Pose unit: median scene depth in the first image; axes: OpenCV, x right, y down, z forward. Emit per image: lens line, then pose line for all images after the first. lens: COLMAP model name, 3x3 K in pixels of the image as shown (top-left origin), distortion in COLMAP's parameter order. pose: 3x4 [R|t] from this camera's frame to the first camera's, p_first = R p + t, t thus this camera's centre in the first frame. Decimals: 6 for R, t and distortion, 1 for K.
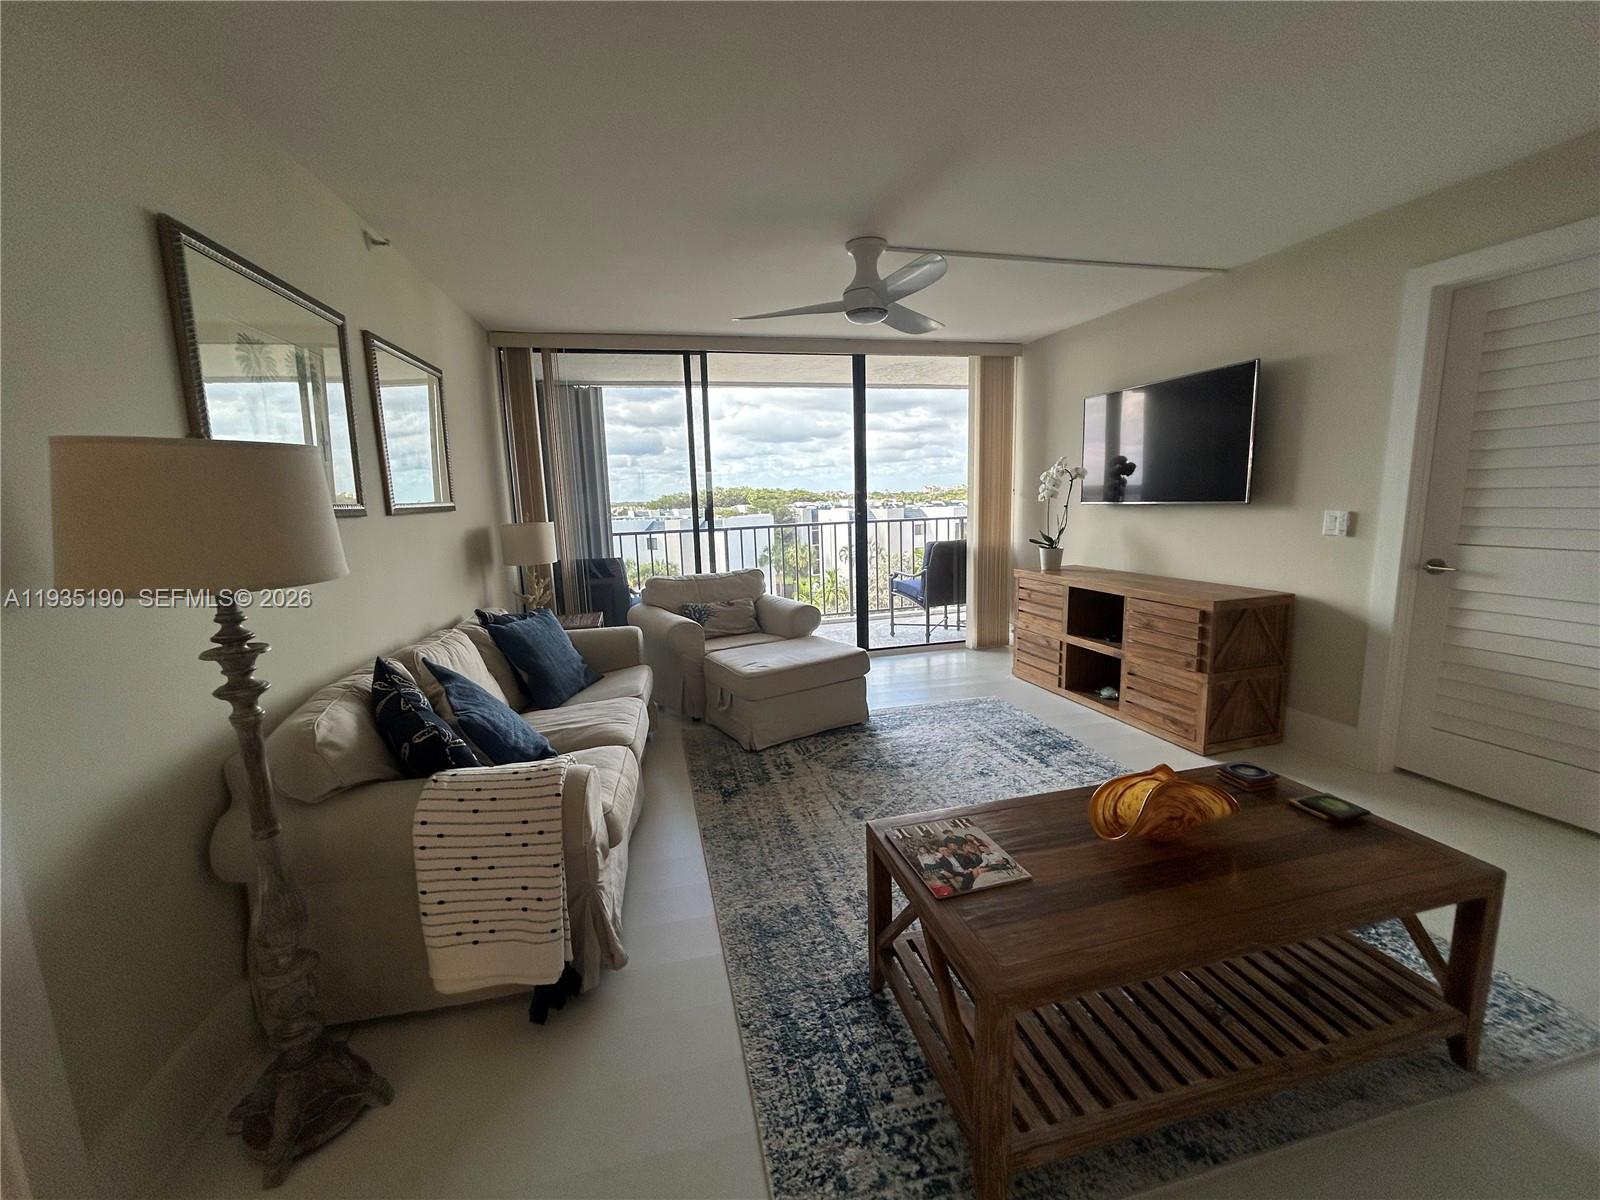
lens RADIAL K [[645.0, 0, 793.7], [0, 645.0, 598.2], [0, 0, 1]] dist [-0.004105, -0.000024]
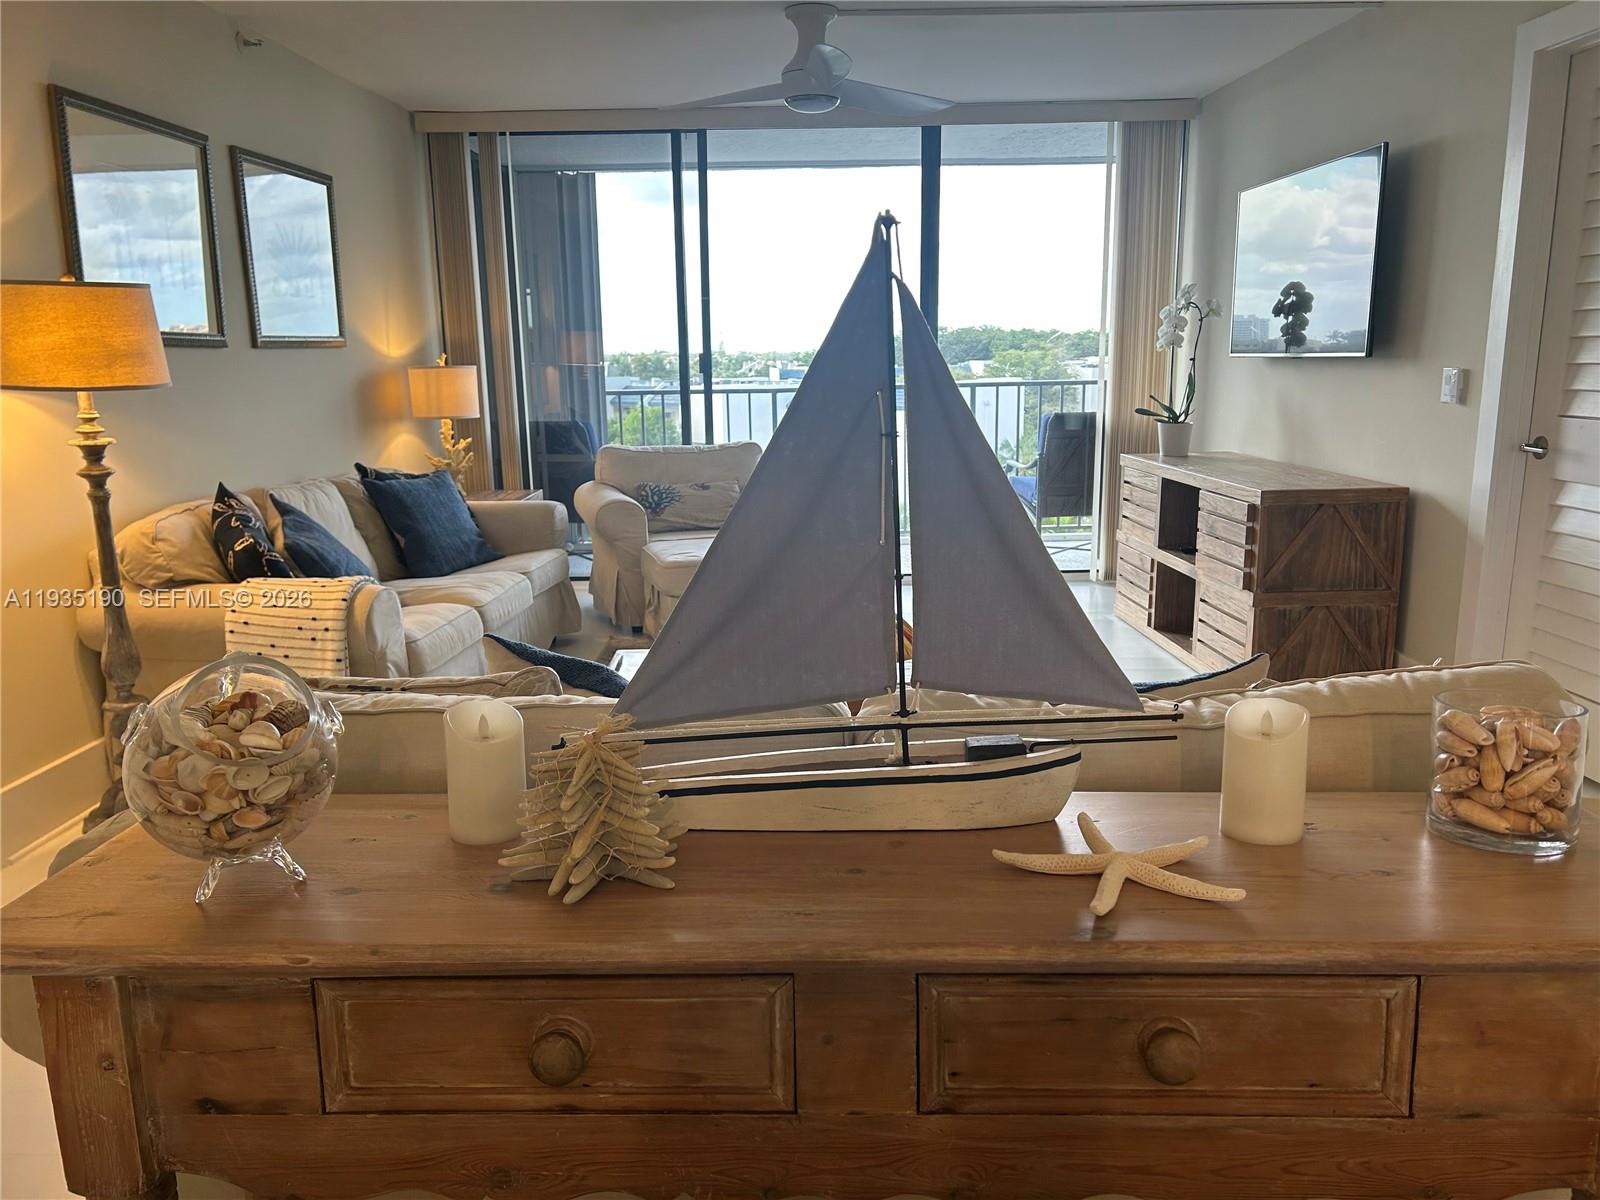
lens RADIAL K [[1216.8, 0, 800.0], [0, 1216.8, 600.0], [0, 0, 1]] dist [0.080721, -0.094611]
pose [[0.972448, 0.064085, -0.224140, 0.401785], [-0.052760, 0.997027, 0.056164, 0.066659], [0.227073, -0.042791, 0.972937, -0.407402]]
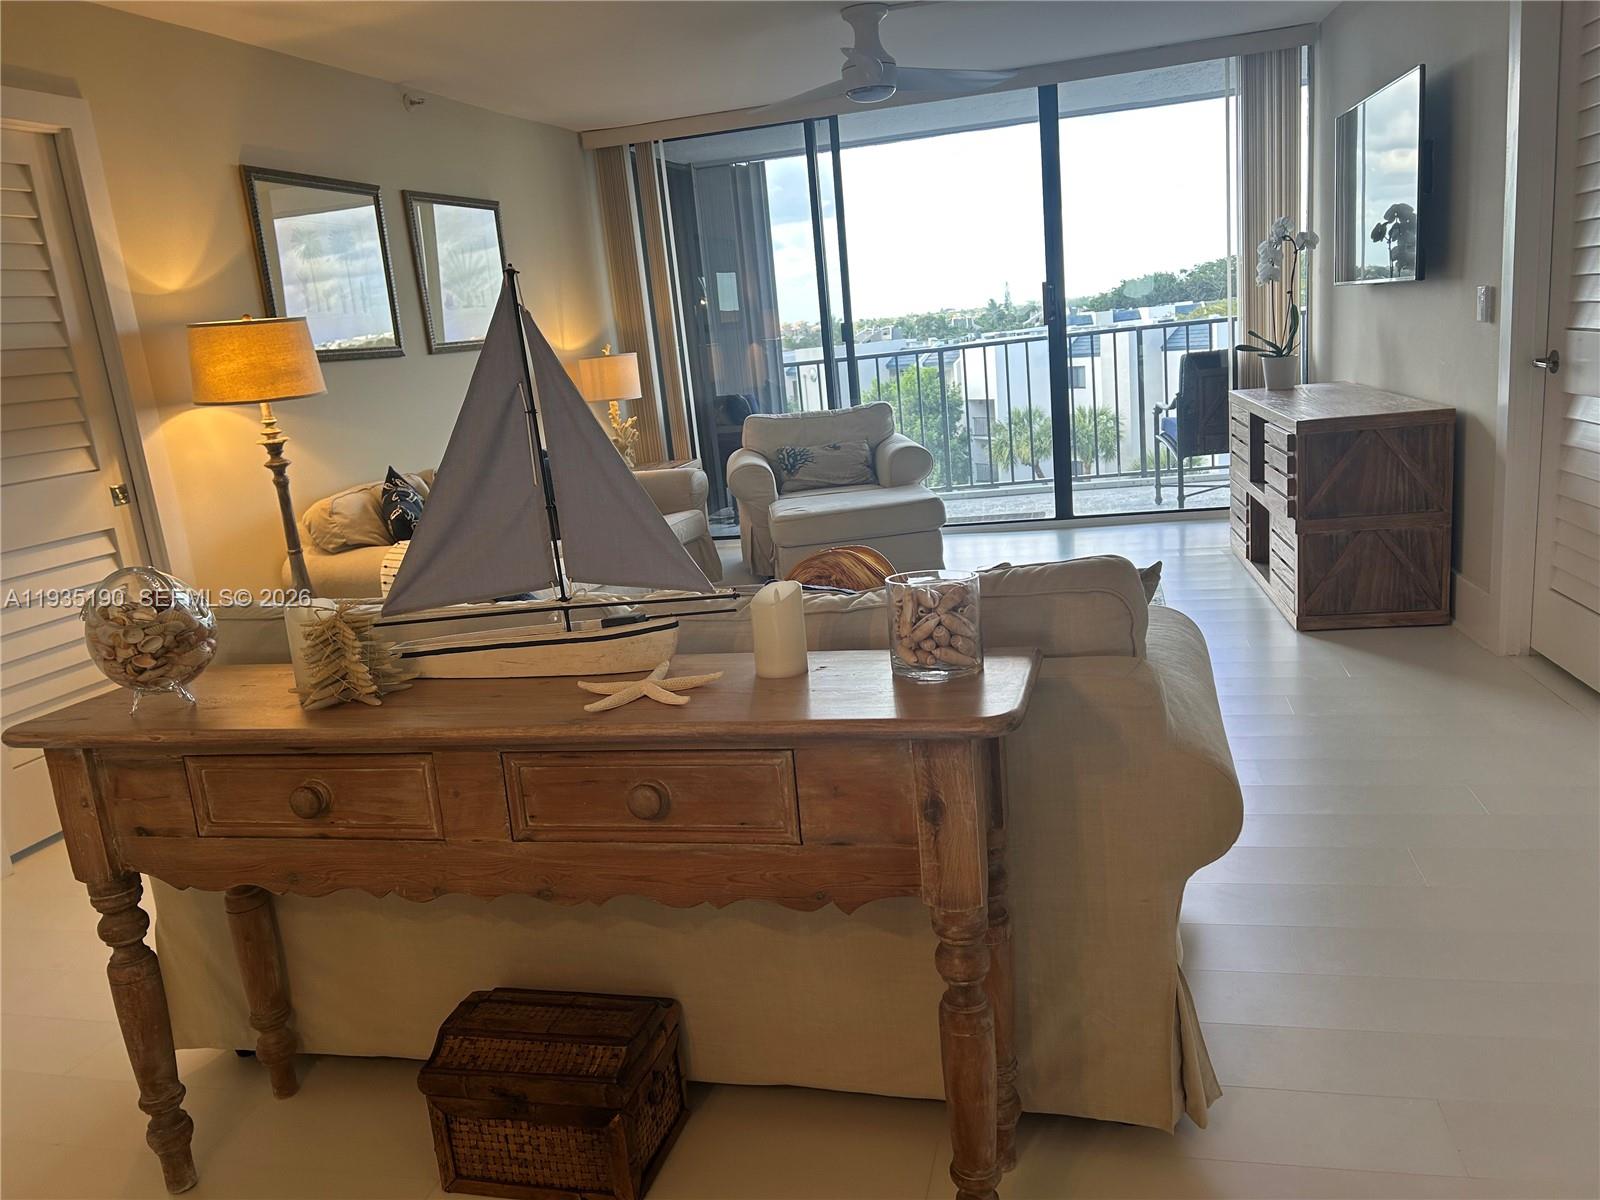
lens RADIAL K [[1222.6, 0, 800.0], [0, 1222.6, 600.0], [0, 0, 1]] dist [0.103526, -0.153934]
pose [[0.890942, 0.046199, -0.451762, 0.690090], [-0.003696, 0.995516, 0.094517, 0.067611], [0.454103, -0.082540, 0.887118, -0.483580]]
